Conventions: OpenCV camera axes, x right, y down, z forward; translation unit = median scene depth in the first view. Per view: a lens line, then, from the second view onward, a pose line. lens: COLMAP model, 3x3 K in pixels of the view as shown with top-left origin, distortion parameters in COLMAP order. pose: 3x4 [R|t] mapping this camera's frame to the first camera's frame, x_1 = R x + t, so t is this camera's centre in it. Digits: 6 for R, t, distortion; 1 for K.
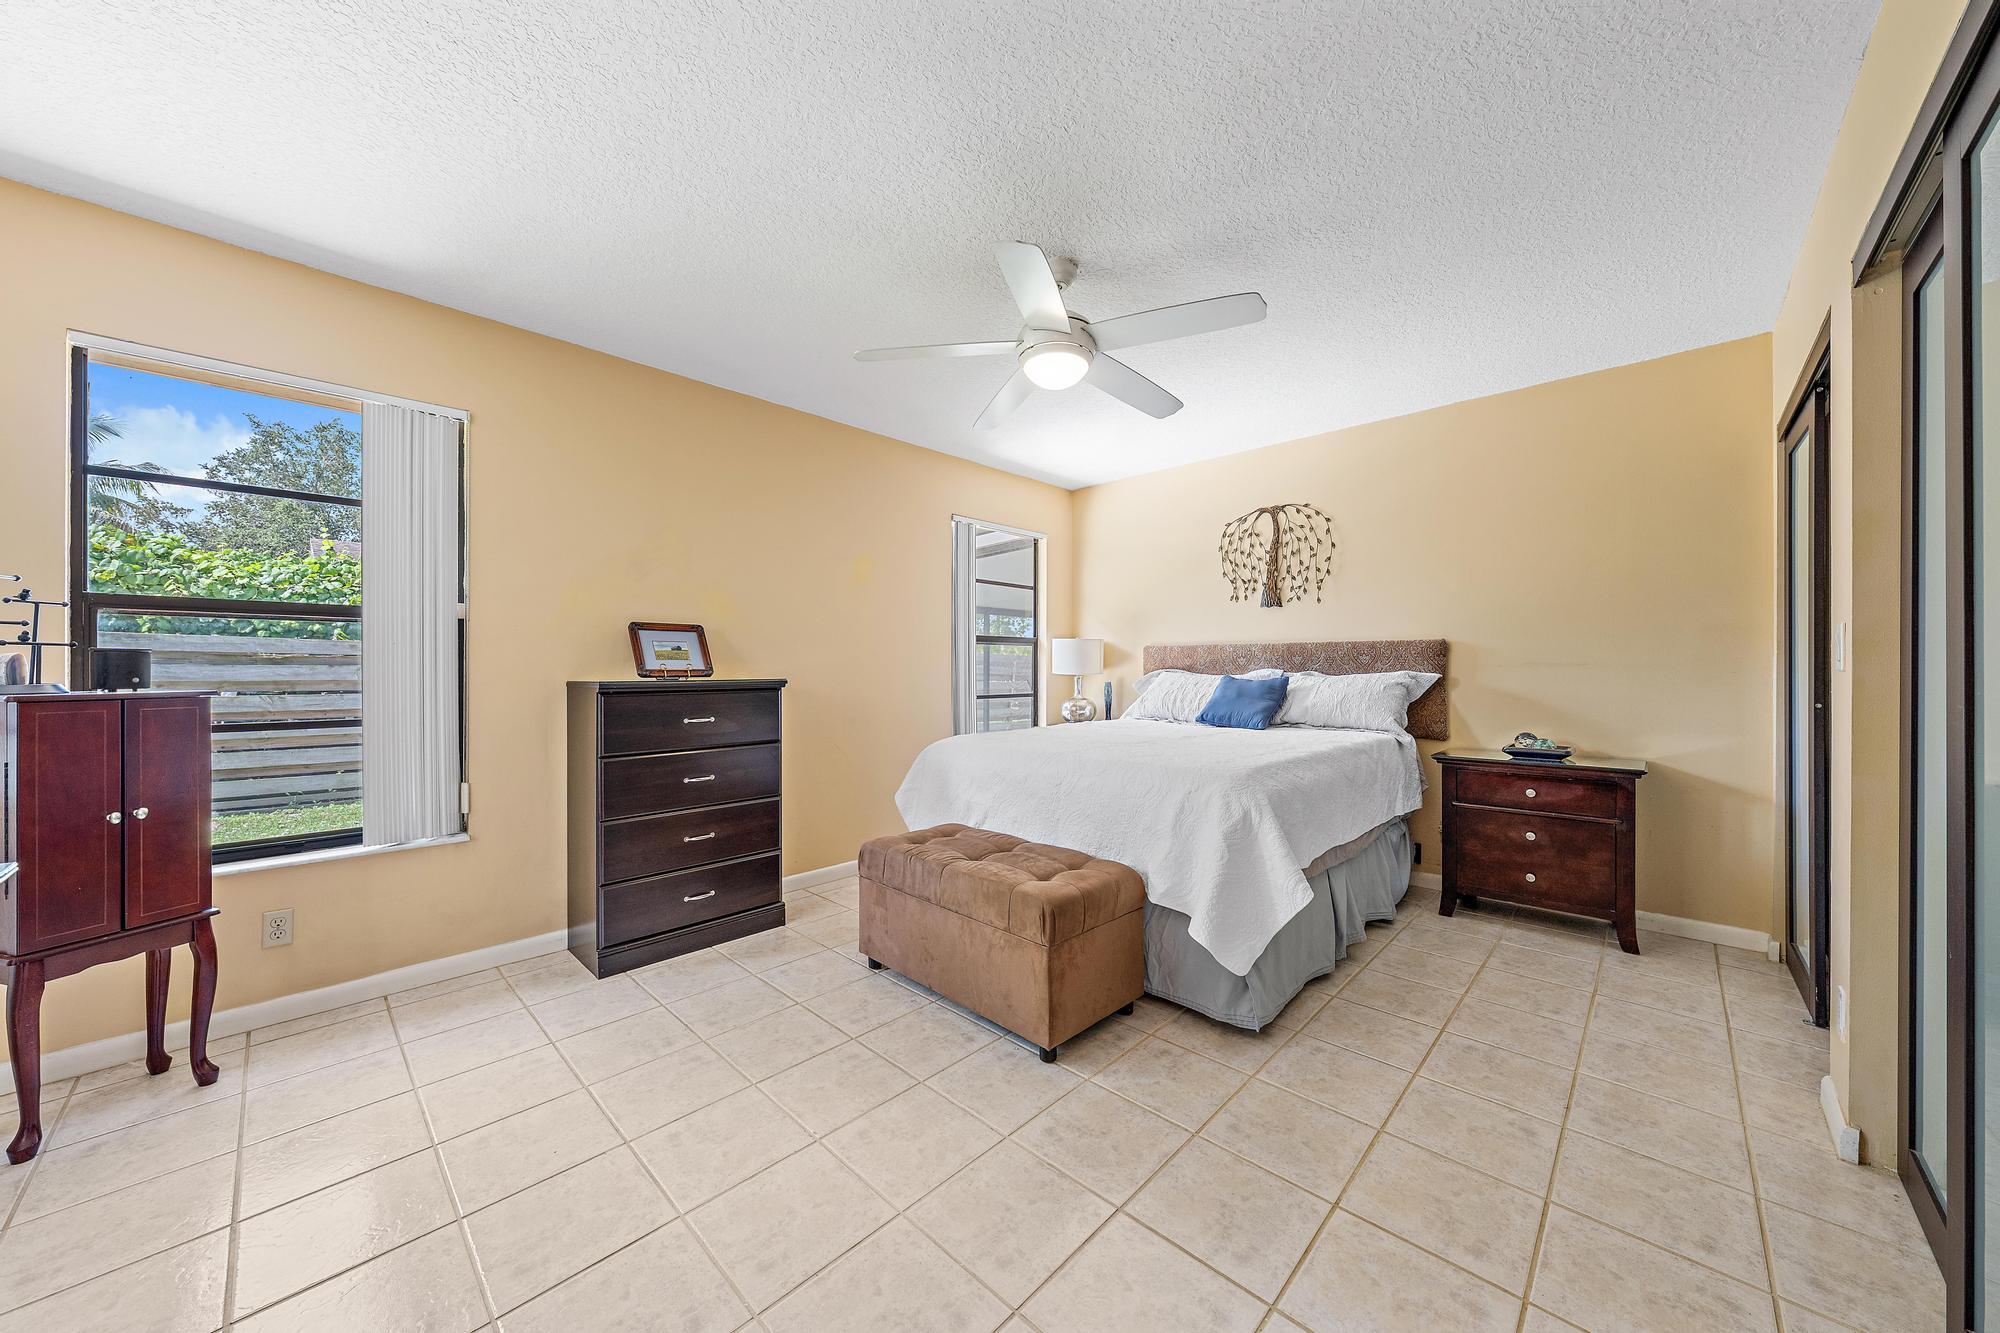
lens RADIAL K [[679.1, 0, 1005.3], [0, 679.1, 654.3], [0, 0, 1]] dist [0.001738, 0.000057]
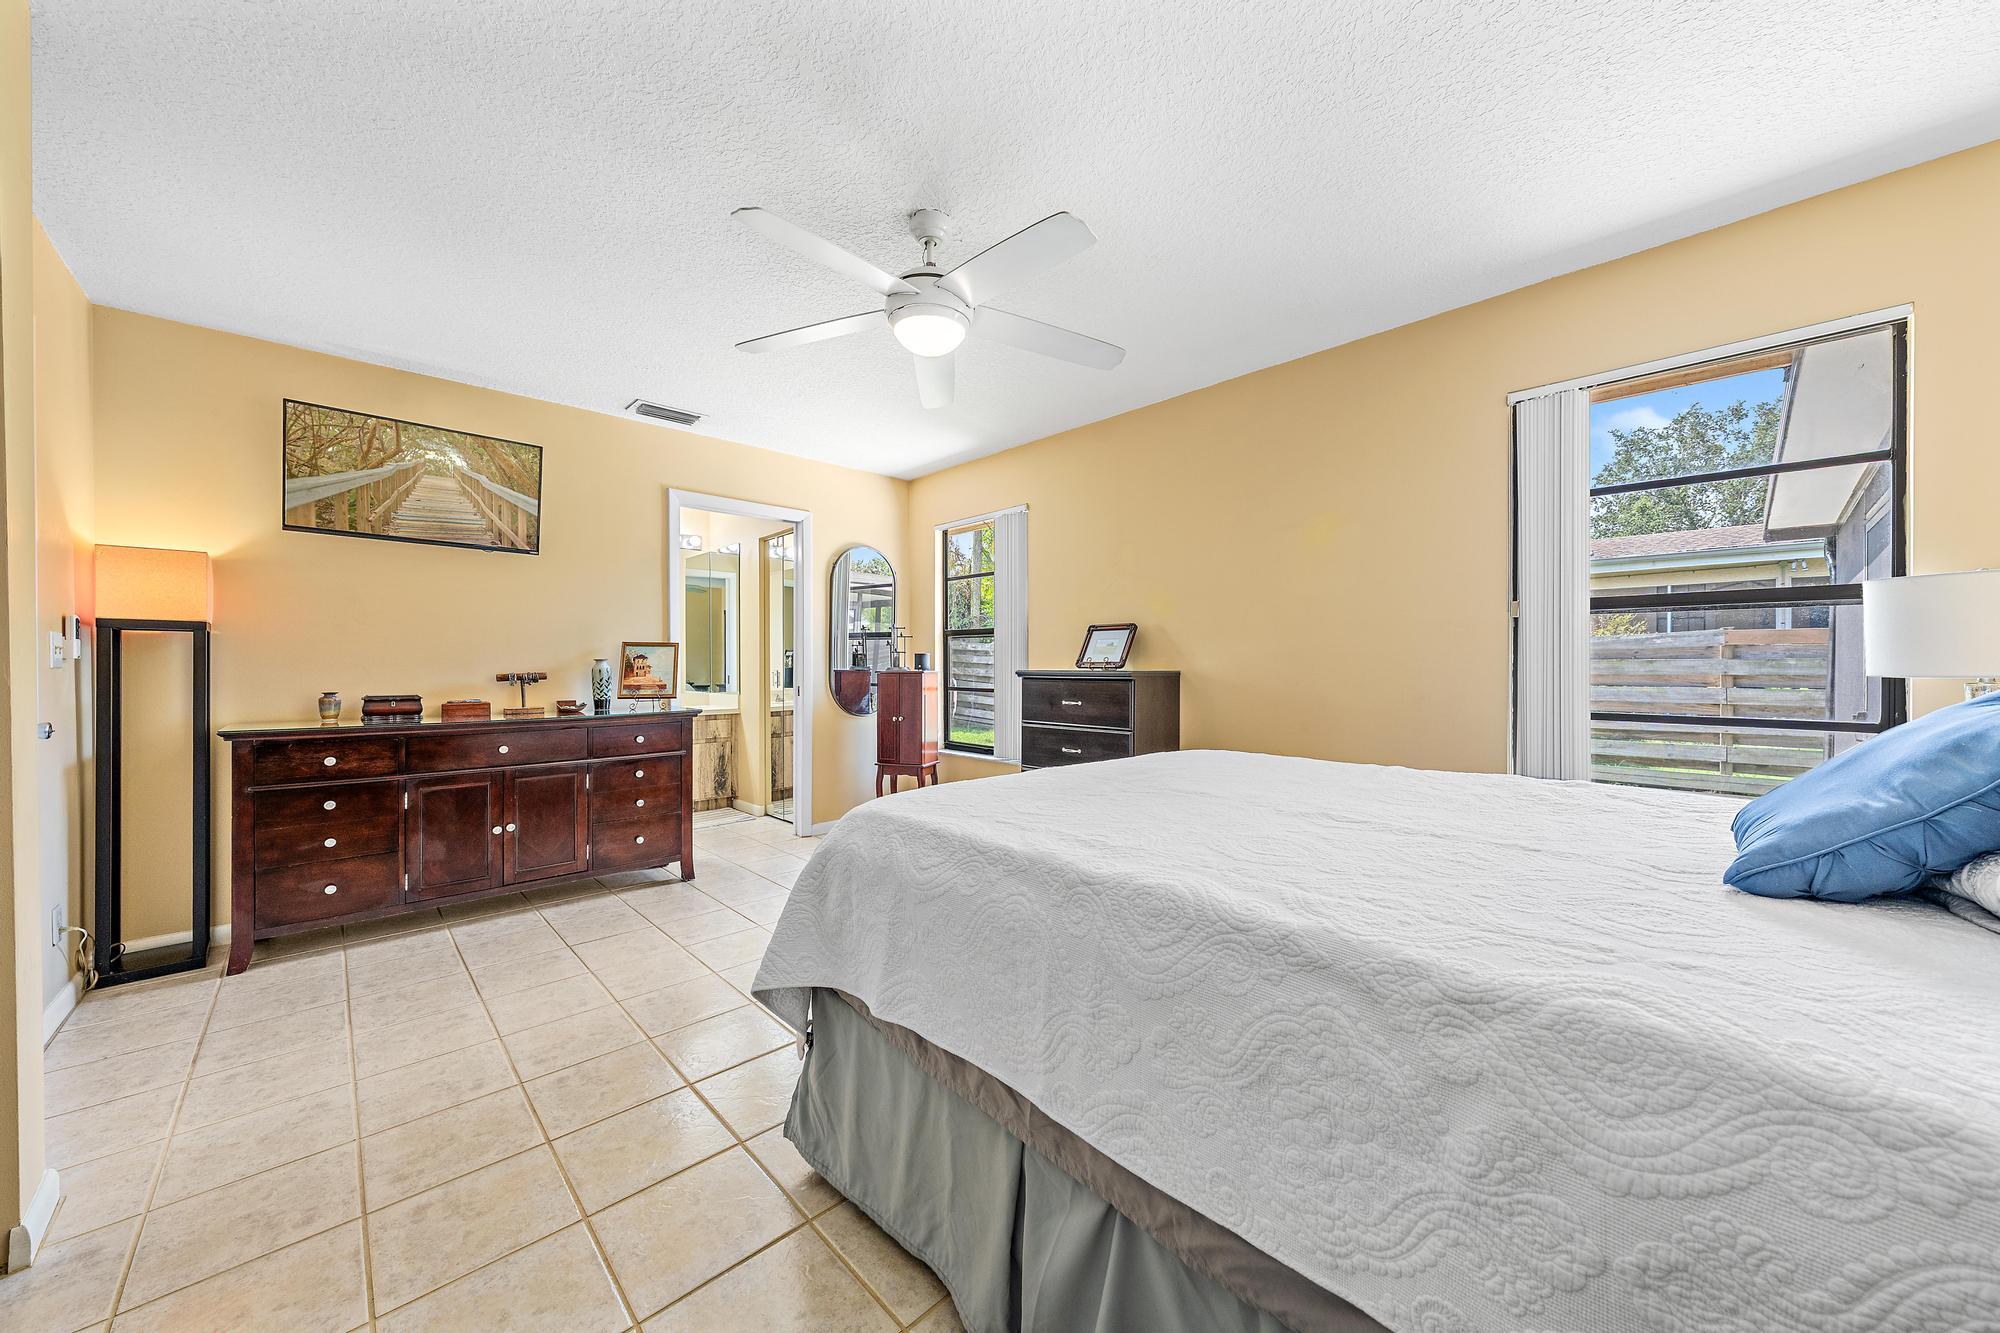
lens RADIAL K [[703.5, 0, 1001.1], [0, 703.5, 660.9], [0, 0, 1]] dist [0.000505, 0.000055]
pose [[-0.032074, -0.004163, -0.999477, 1.303372], [0.020274, 0.999783, -0.004815, 0.039244], [0.999280, -0.020418, -0.031982, 1.447549]]
